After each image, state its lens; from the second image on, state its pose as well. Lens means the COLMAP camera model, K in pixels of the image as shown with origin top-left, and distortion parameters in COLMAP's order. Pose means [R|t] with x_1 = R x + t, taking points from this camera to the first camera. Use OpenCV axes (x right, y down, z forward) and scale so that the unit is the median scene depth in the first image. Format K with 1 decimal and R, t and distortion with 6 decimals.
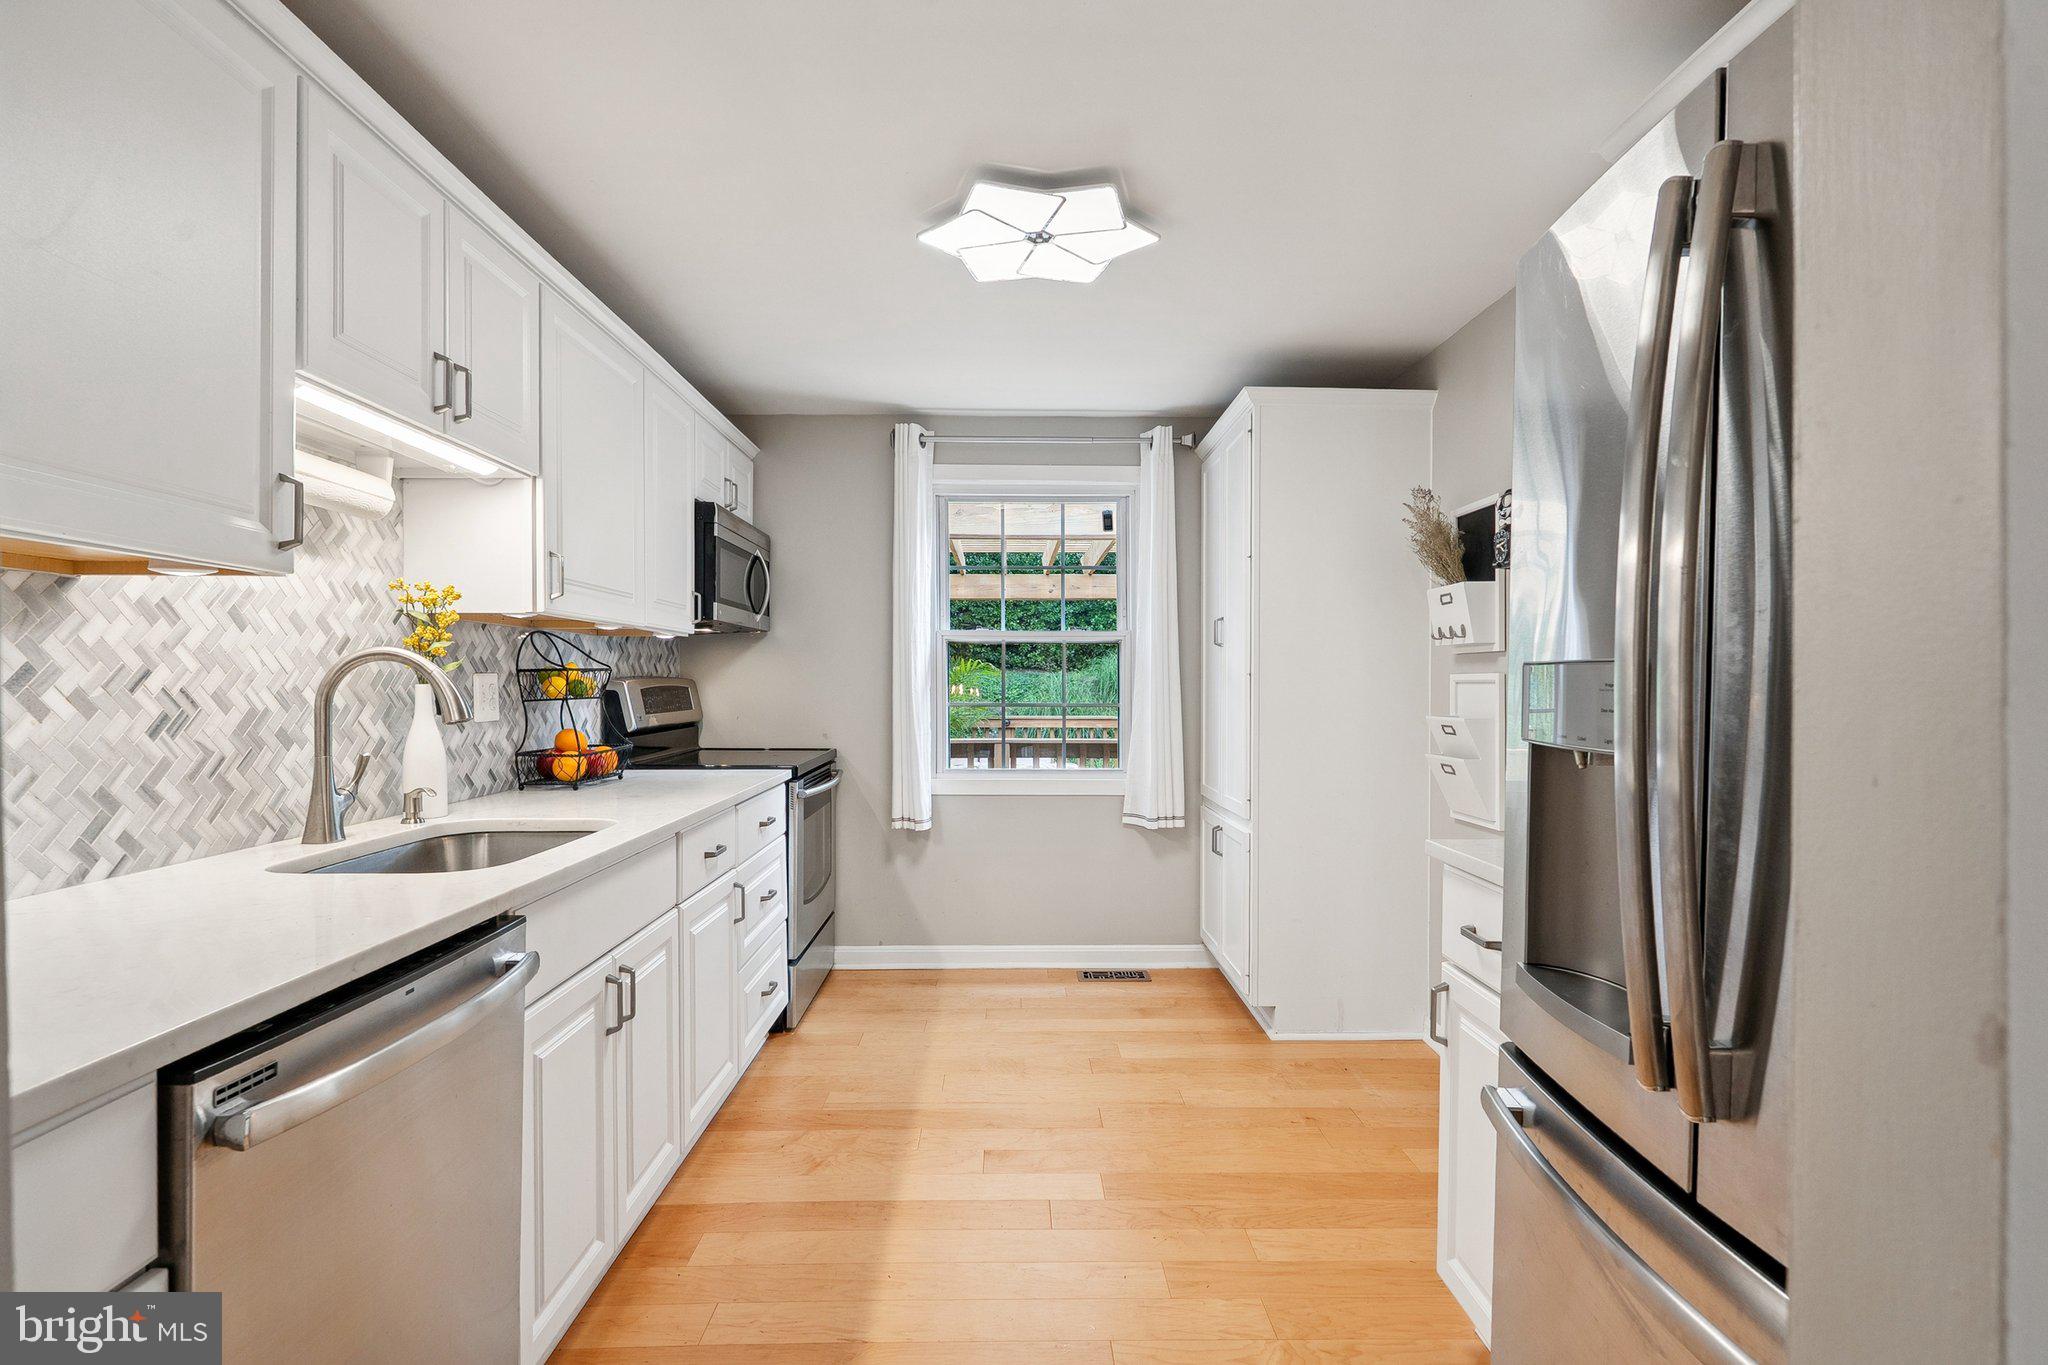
lens RADIAL K [[1009.9, 0, 1024.0], [0, 1009.9, 682.5], [0, 0, 1]] dist [-0.001619, 0.000014]
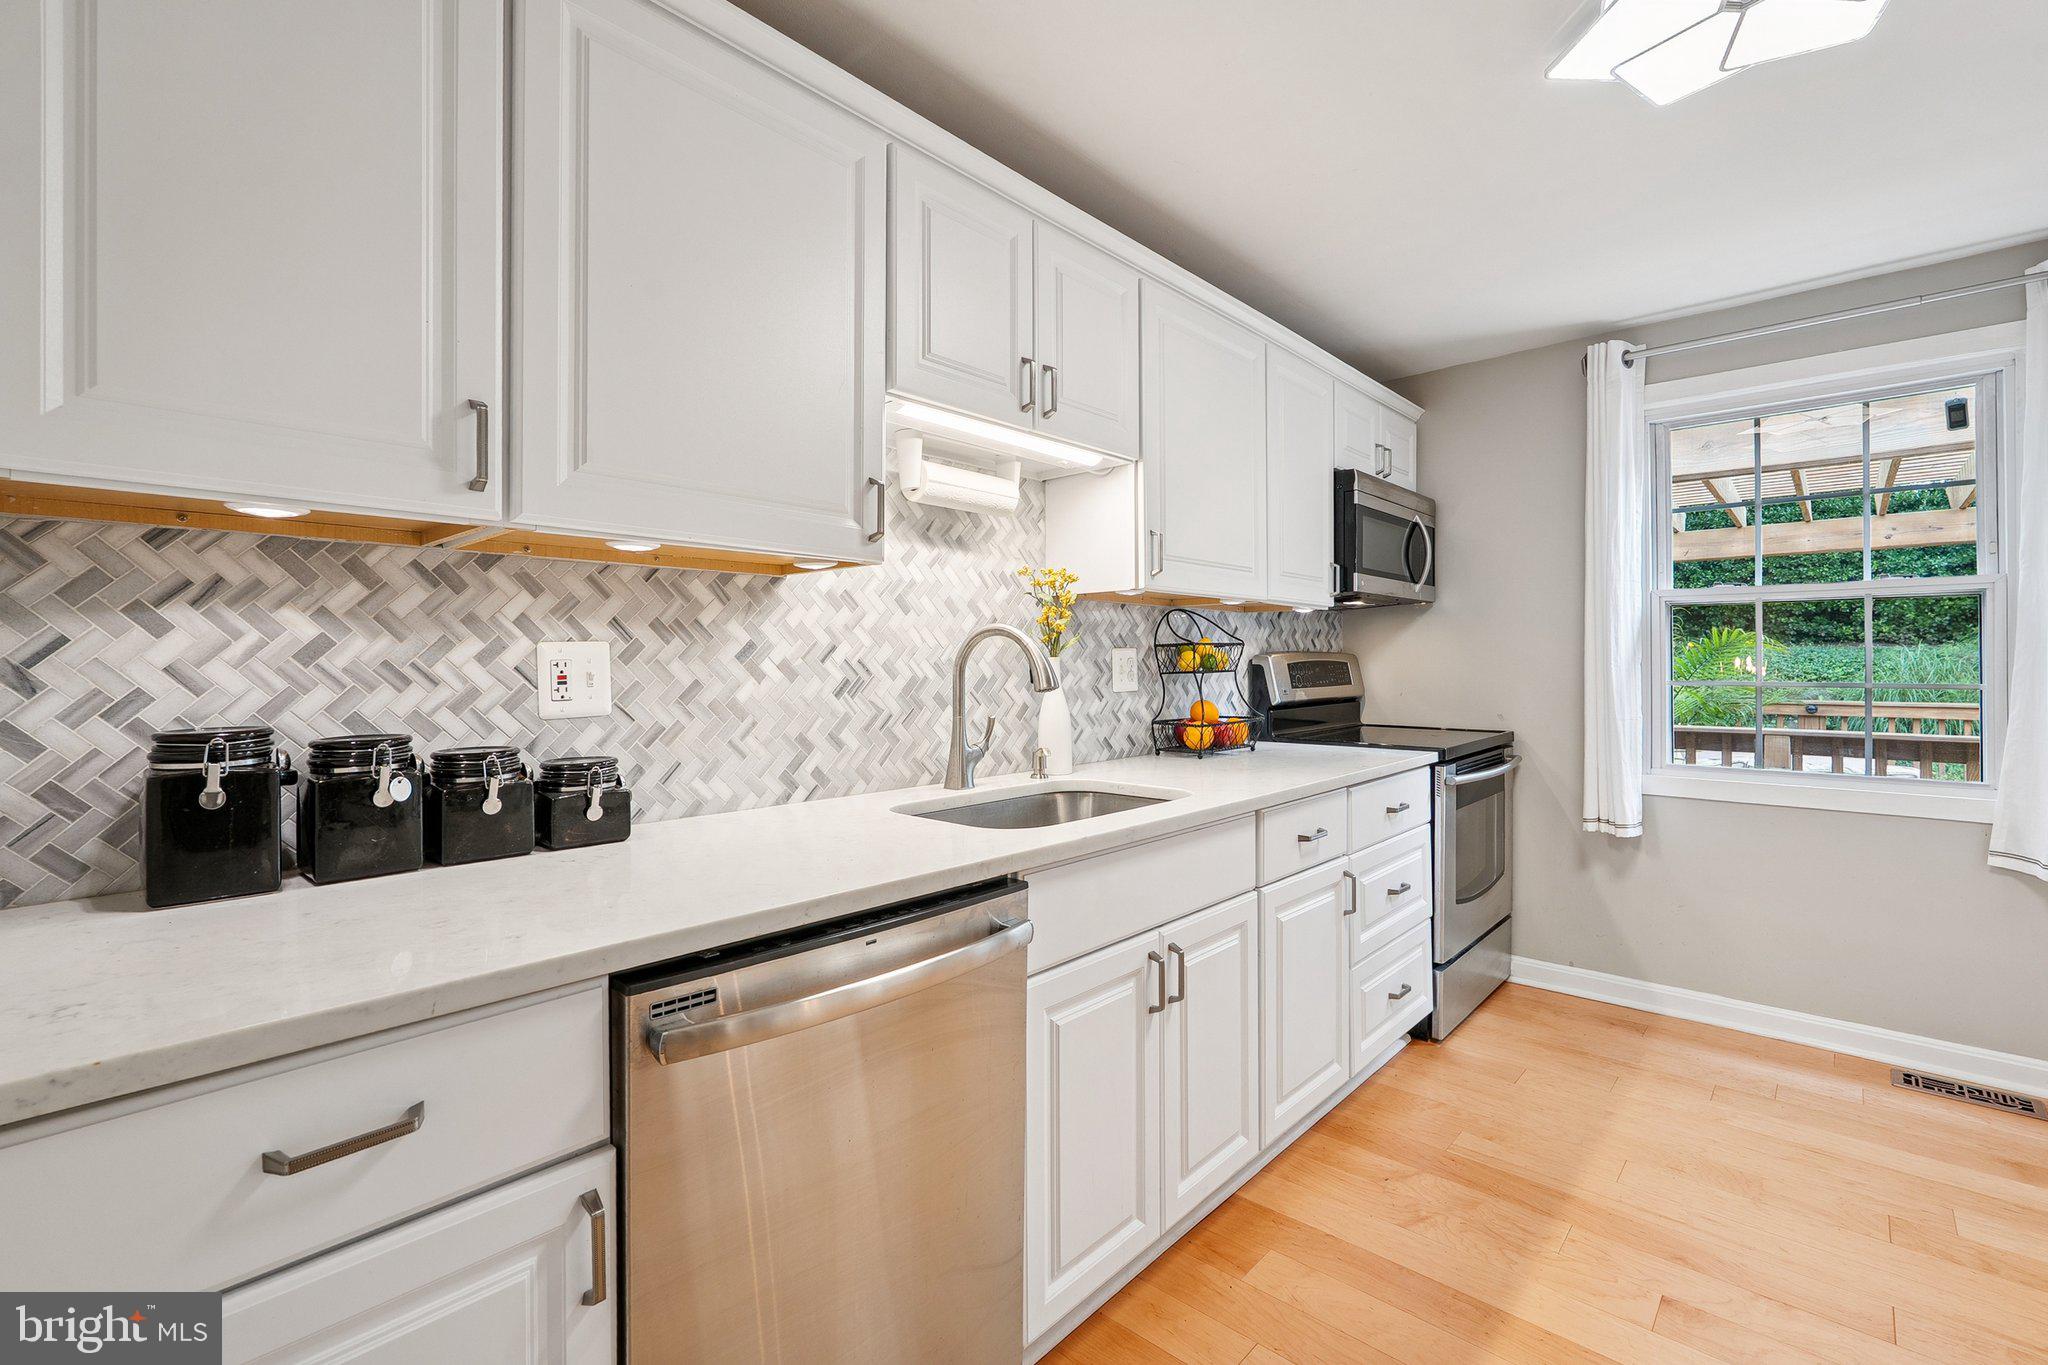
lens RADIAL K [[899.3, 0, 1015.2], [0, 899.3, 662.4], [0, 0, 1]] dist [-0.005341, 0.000032]
pose [[0.717699, -0.004337, -0.696340, 0.071775], [0.003785, 0.999990, -0.002327, 0.008310], [0.696343, -0.000966, 0.717708, 0.203727]]
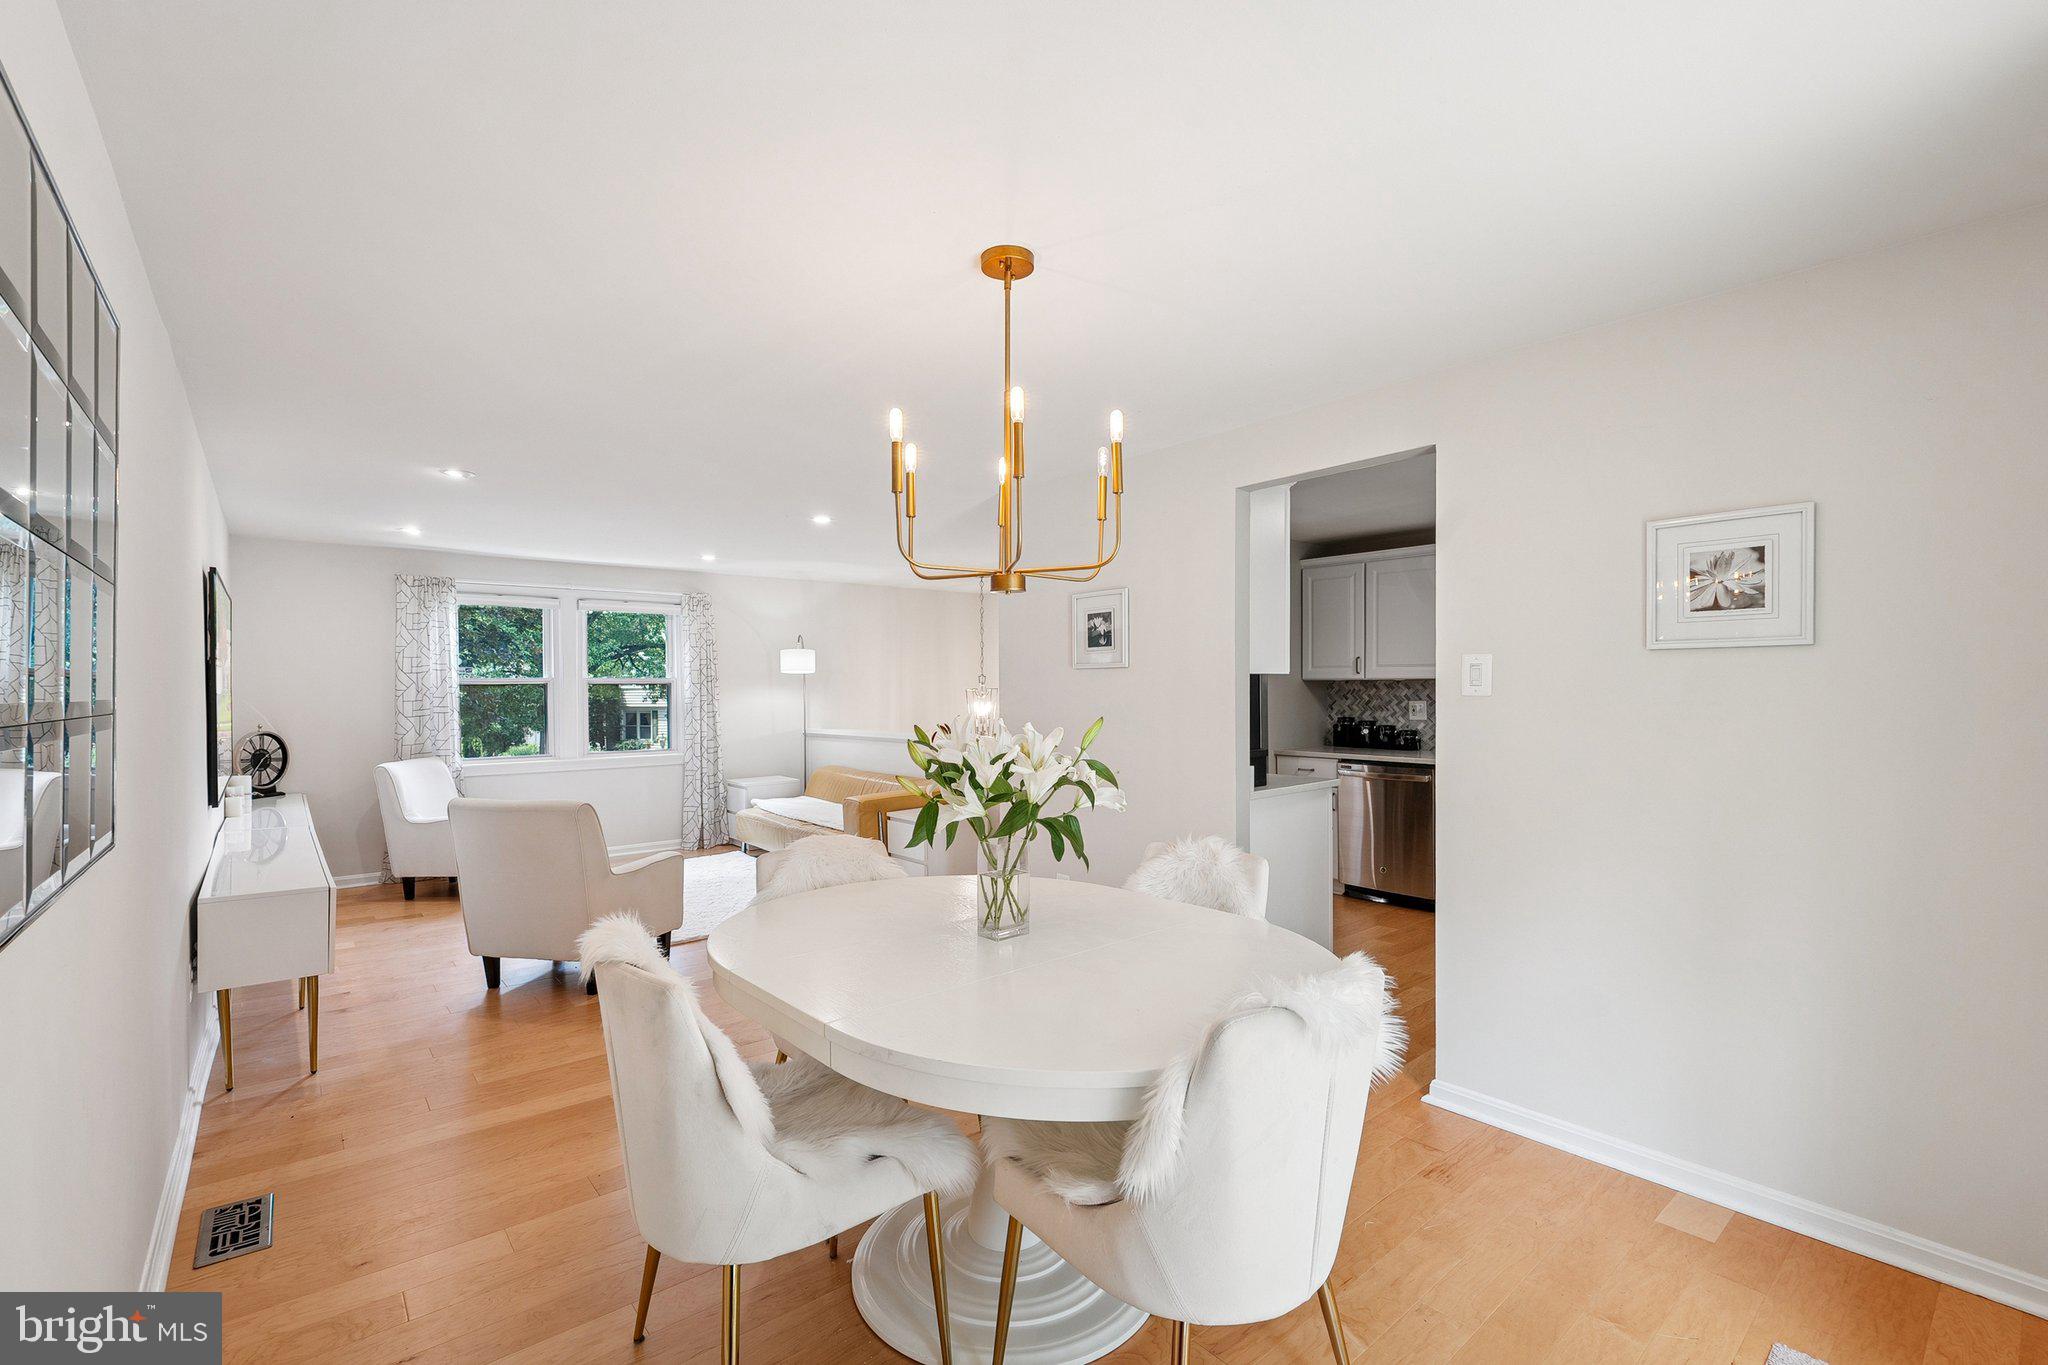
lens RADIAL K [[899.3, 0, 1015.2], [0, 899.3, 662.4], [0, 0, 1]] dist [-0.005341, 0.000032]
pose [[-0.787297, -0.016295, -0.616358, 1.674499], [-0.002636, 0.999731, -0.023064, -0.049724], [0.616568, -0.016533, -0.787128, 1.587072]]
